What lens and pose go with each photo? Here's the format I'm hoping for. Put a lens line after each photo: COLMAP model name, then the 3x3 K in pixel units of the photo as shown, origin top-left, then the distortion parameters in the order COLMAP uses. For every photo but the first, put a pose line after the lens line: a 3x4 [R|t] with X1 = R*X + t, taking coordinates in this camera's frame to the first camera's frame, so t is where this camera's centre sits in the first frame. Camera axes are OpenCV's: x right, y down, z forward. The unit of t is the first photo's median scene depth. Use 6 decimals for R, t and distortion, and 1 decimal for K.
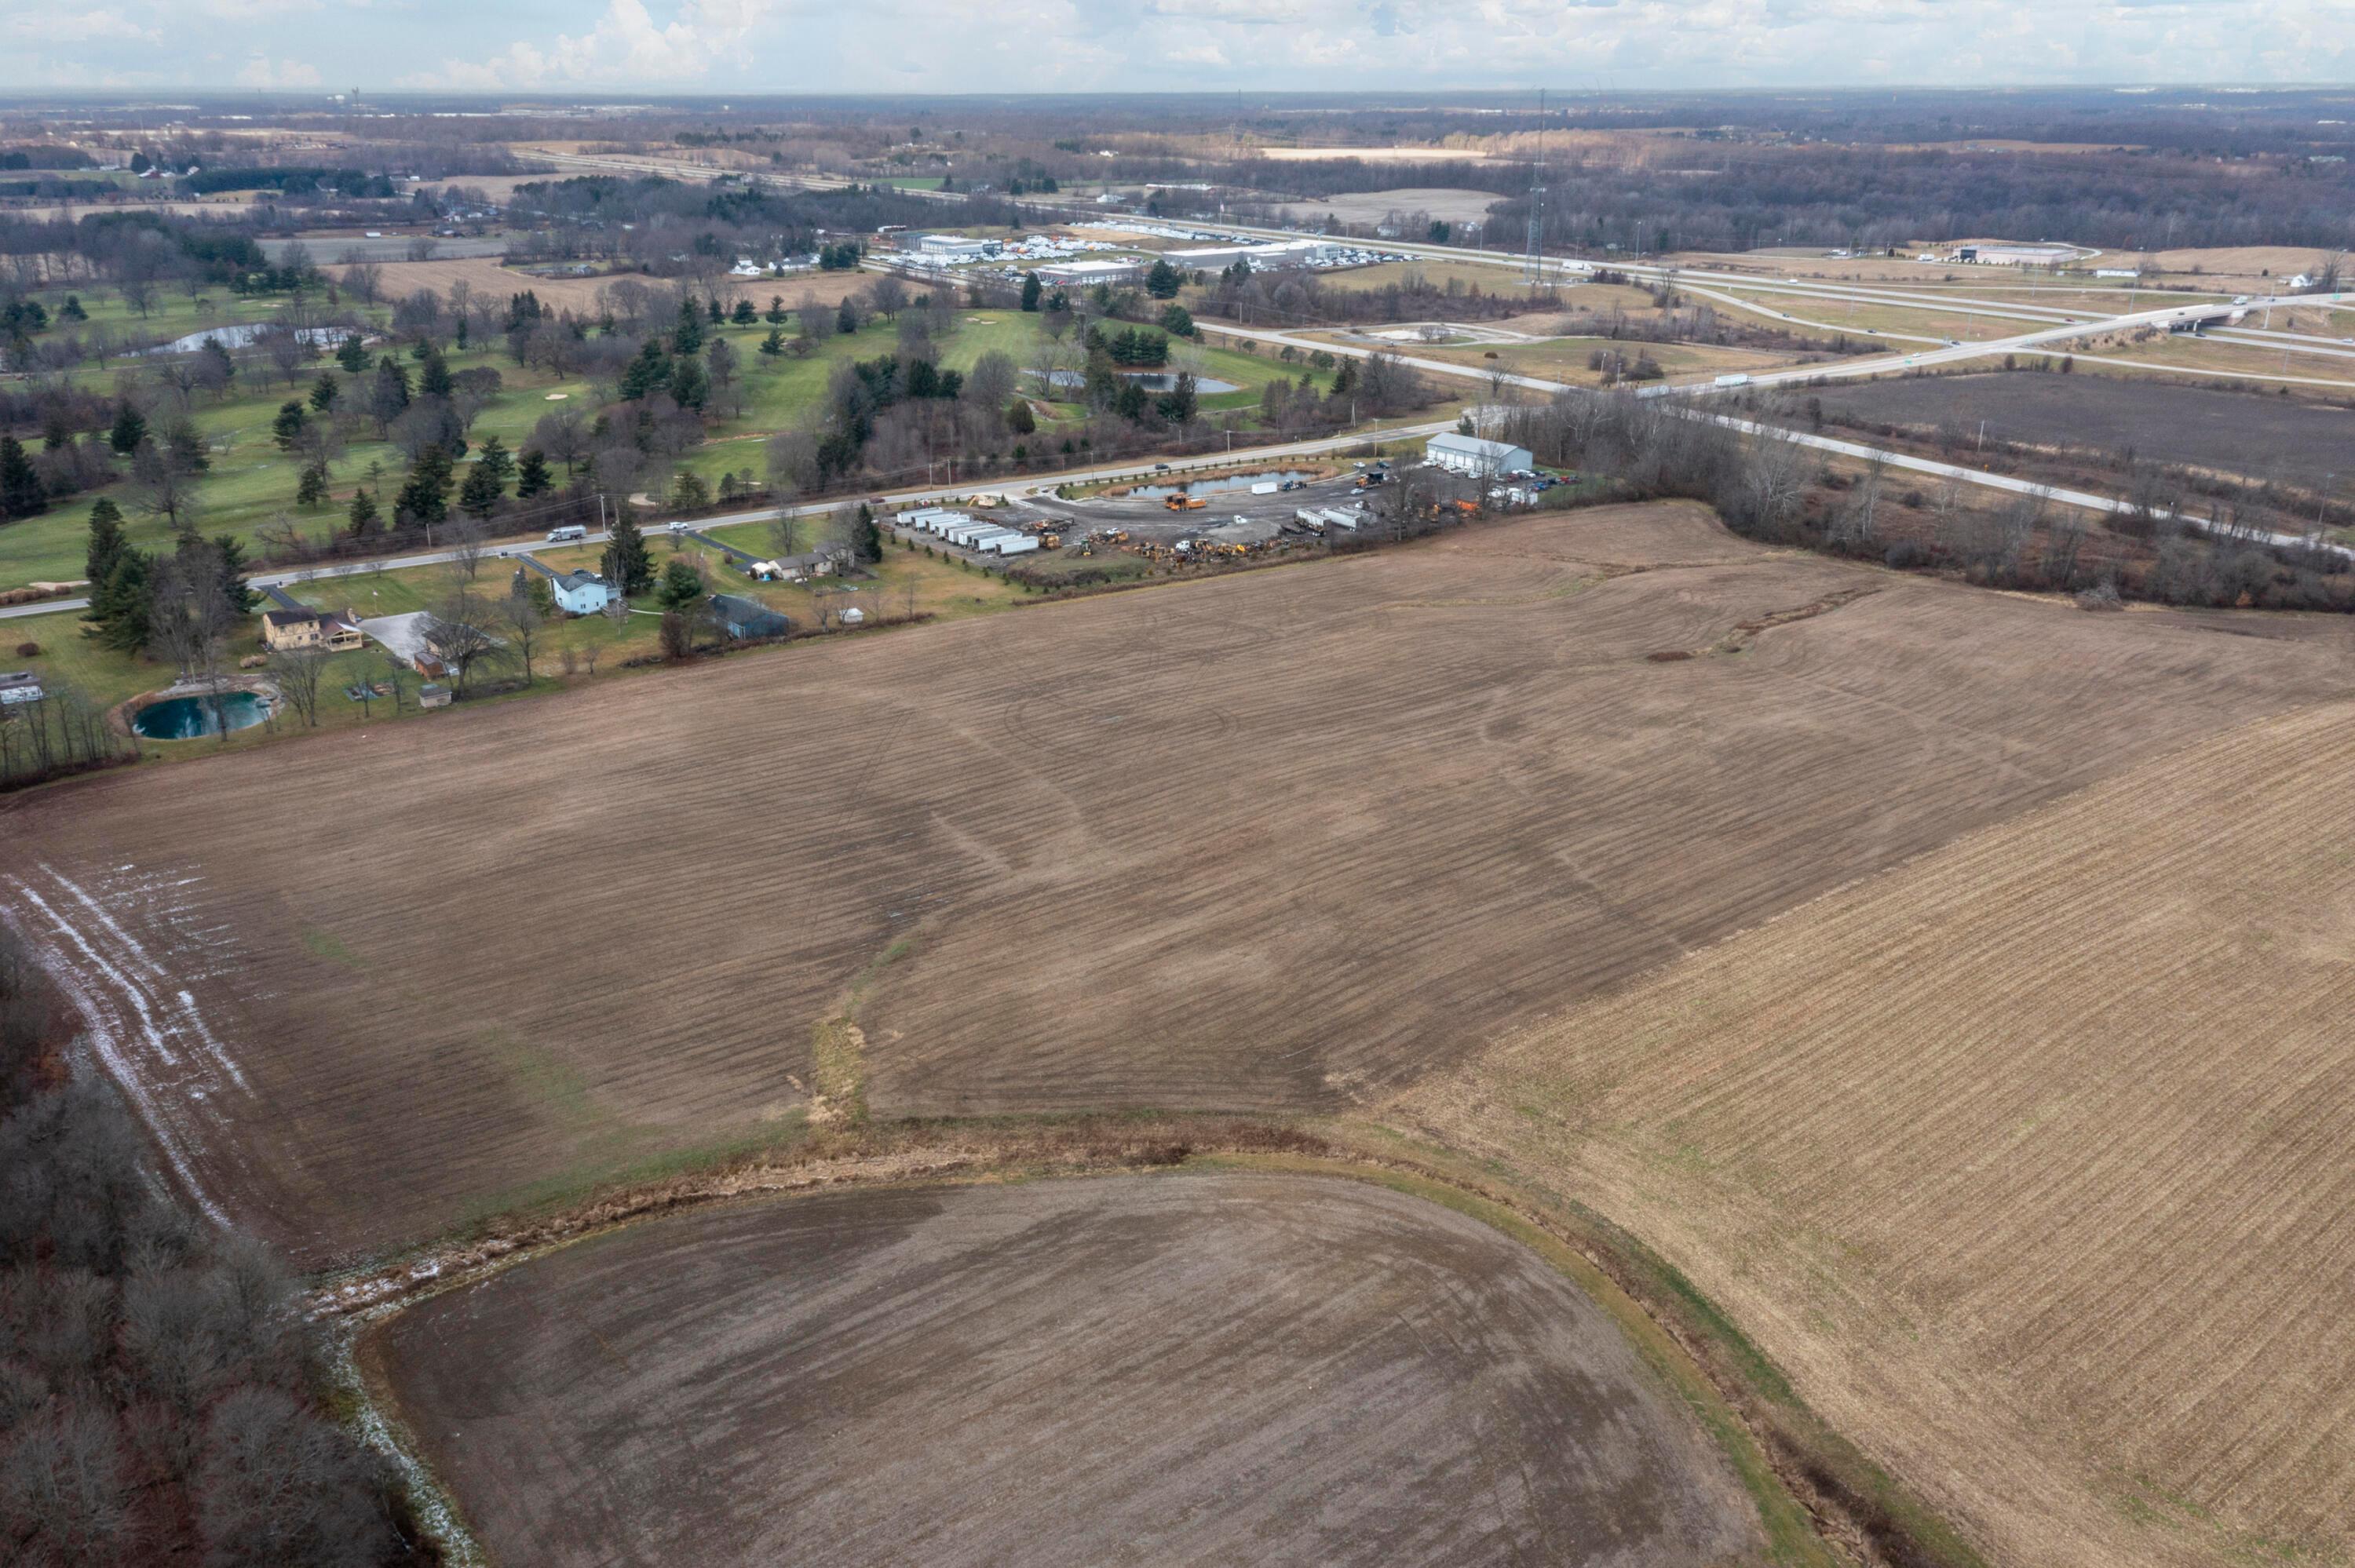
lens RADIAL K [[1880.0, 0, 1178.4], [0, 1880.0, 836.3], [0, 0, 1]] dist [-0.011063, 0.050153]
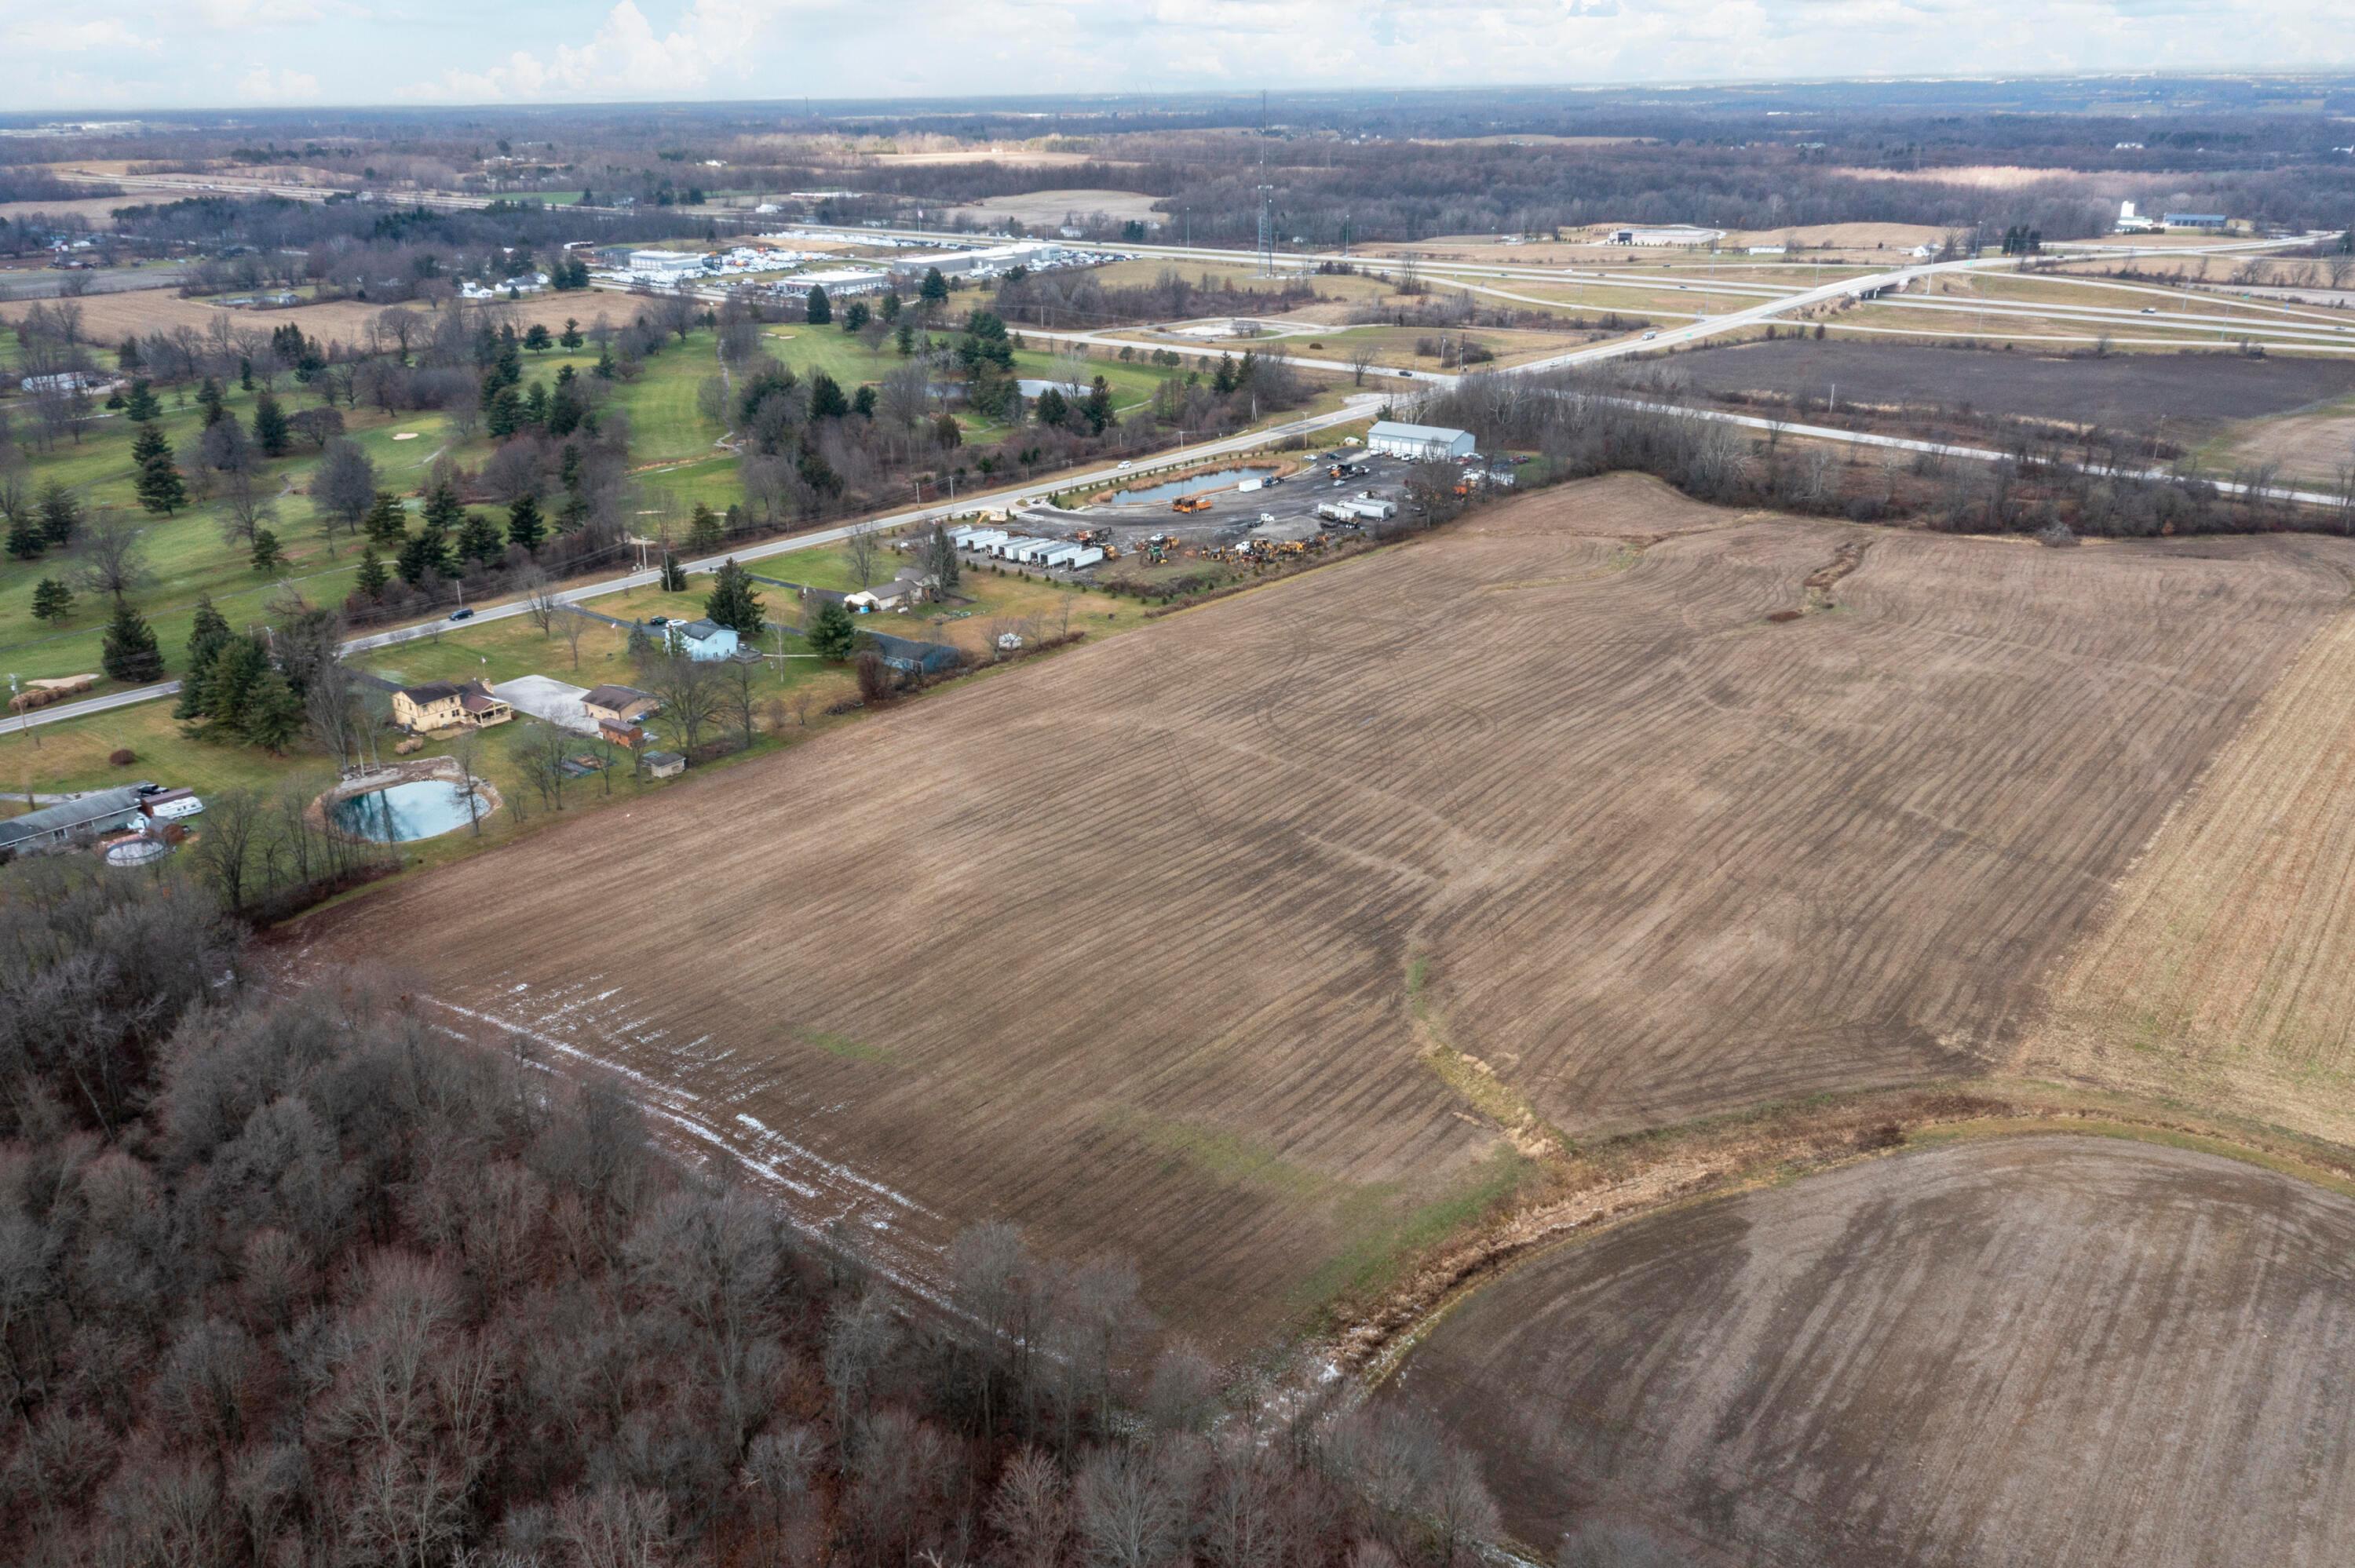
lens RADIAL K [[1844.5, 0, 1185.7], [0, 1844.5, 794.8], [0, 0, 1]] dist [-0.007756, 0.044341]
pose [[0.968463, -0.100659, 0.227919, -0.316728], [0.104181, 0.994552, -0.003441, -0.026988], [-0.226331, 0.027077, 0.973674, 0.061665]]
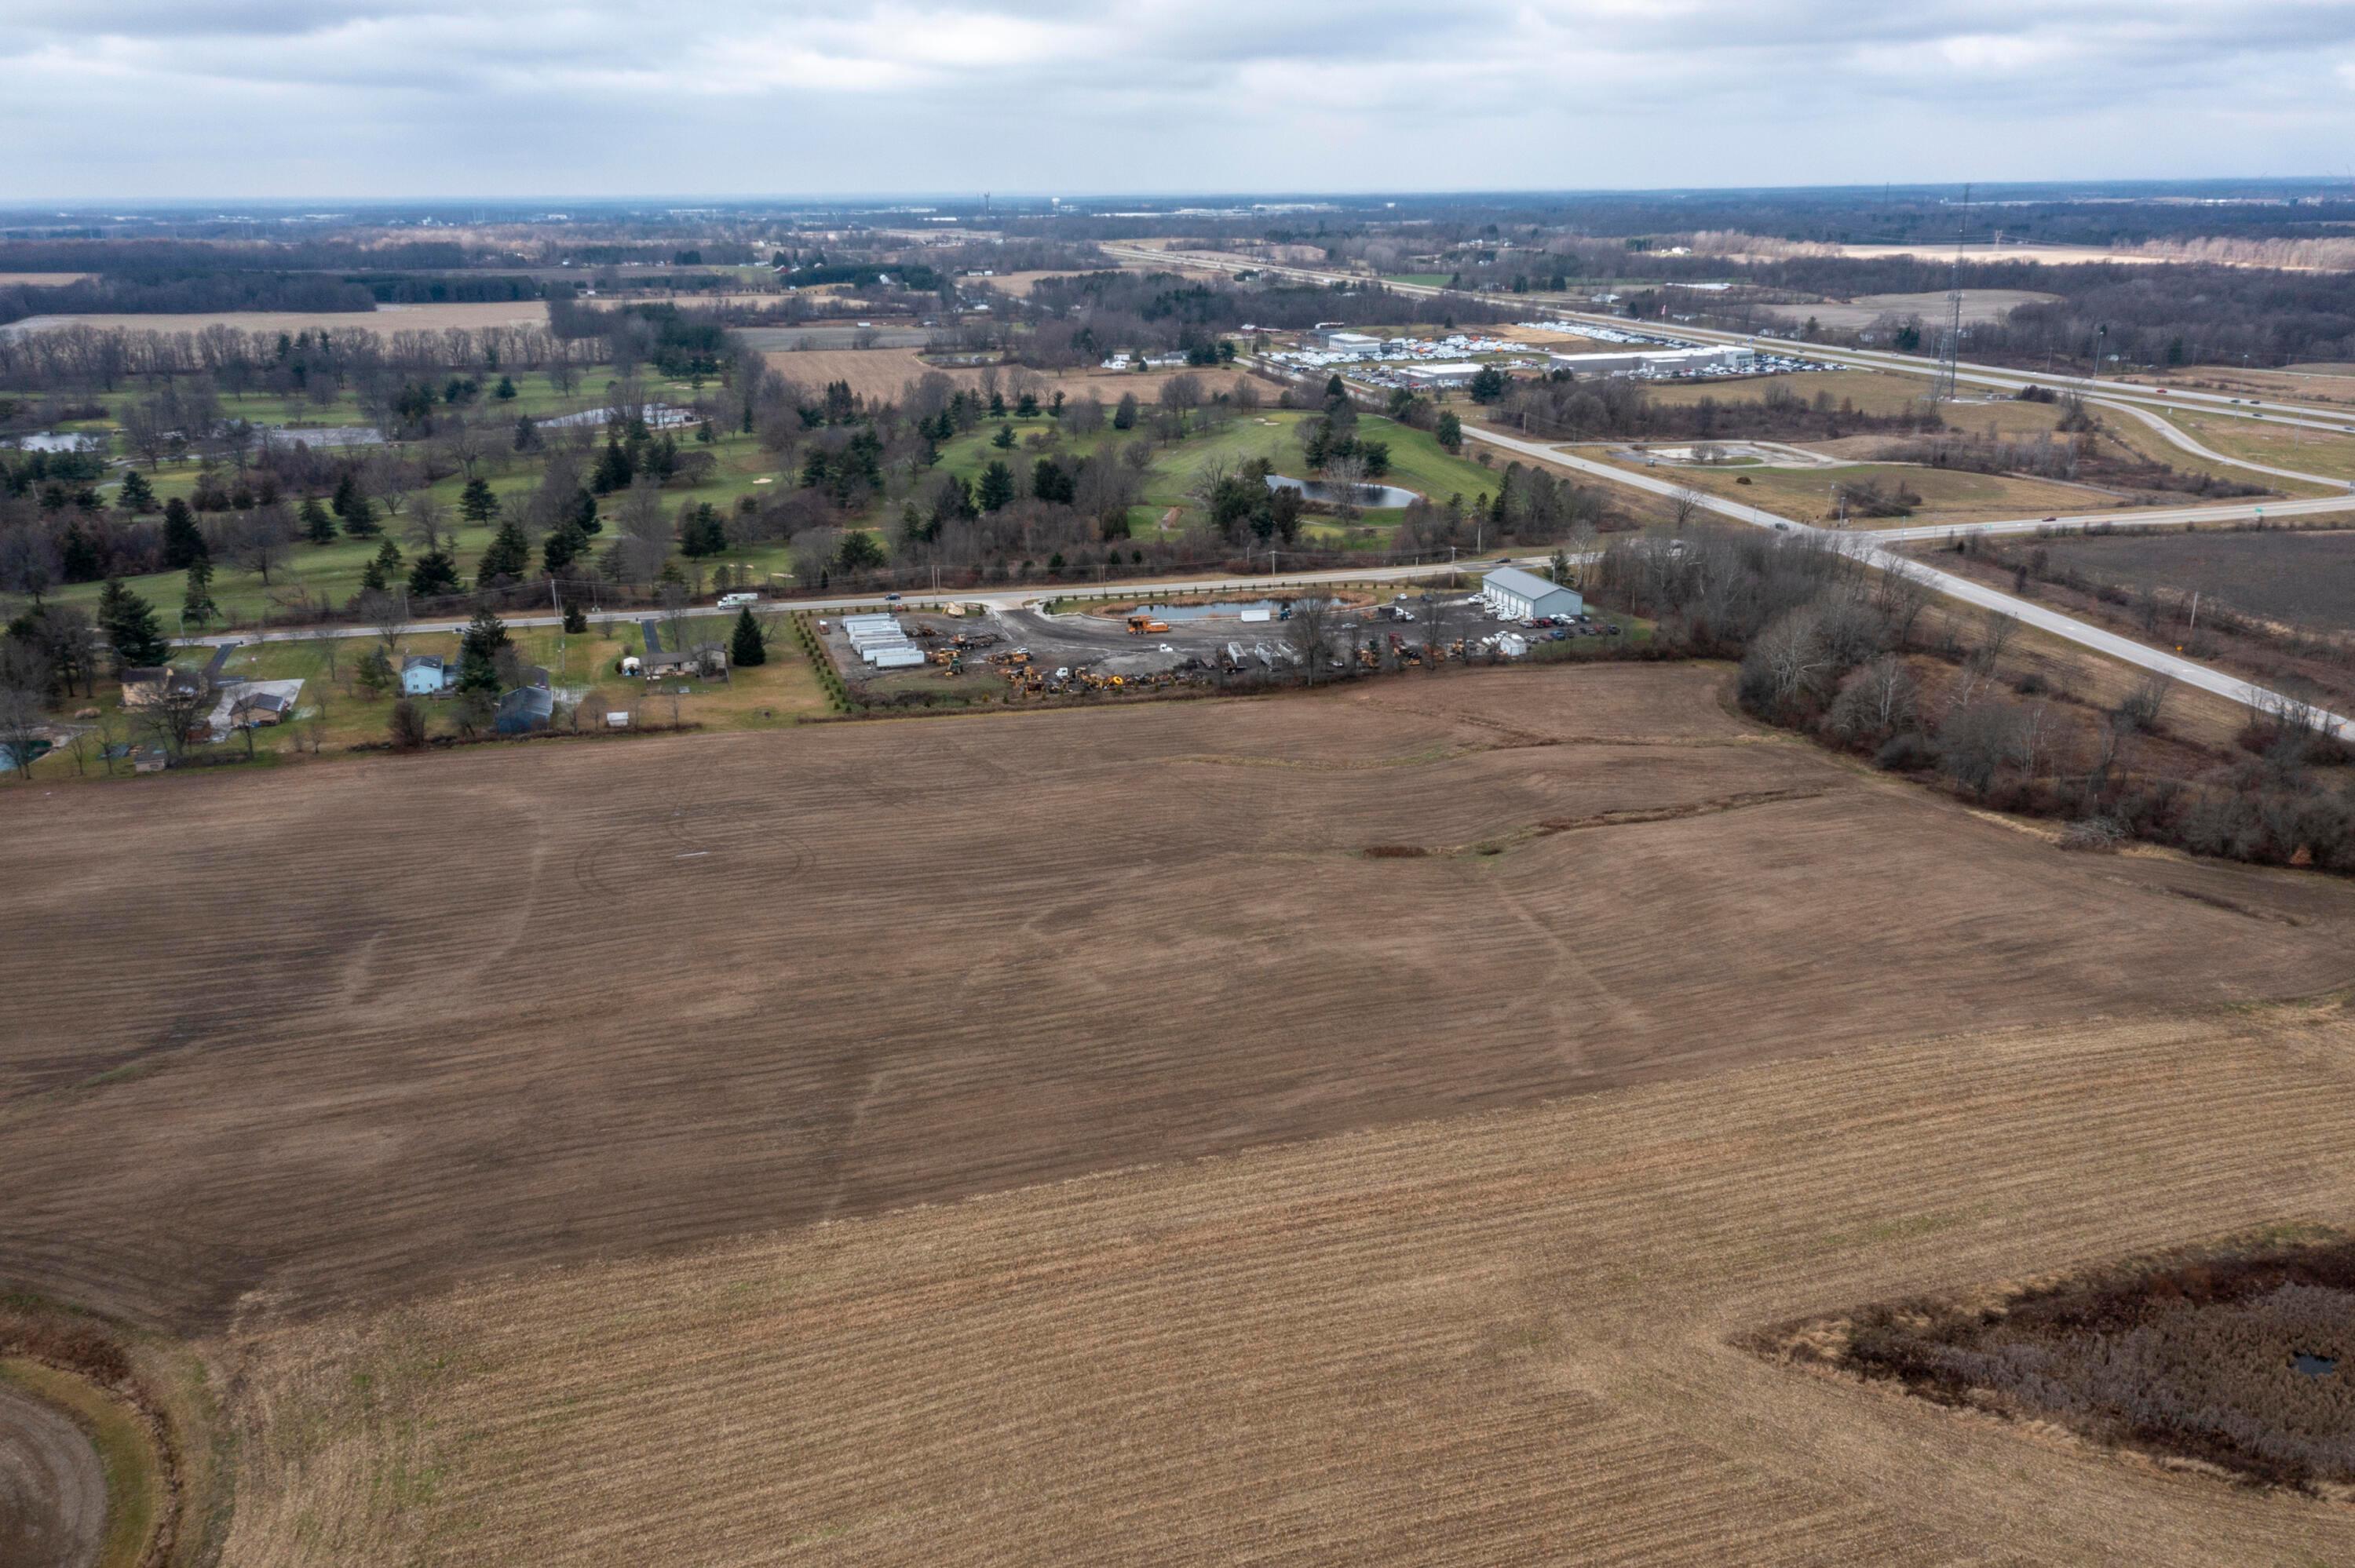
lens RADIAL K [[1851.5, 0, 1174.6], [0, 1851.5, 852.9], [0, 0, 1]] dist [-0.015682, 0.066536]
pose [[0.935060, 0.112448, -0.336182, 0.450199], [-0.123213, 0.992322, -0.010789, -0.073791], [0.332388, 0.051510, 0.941735, 0.178499]]
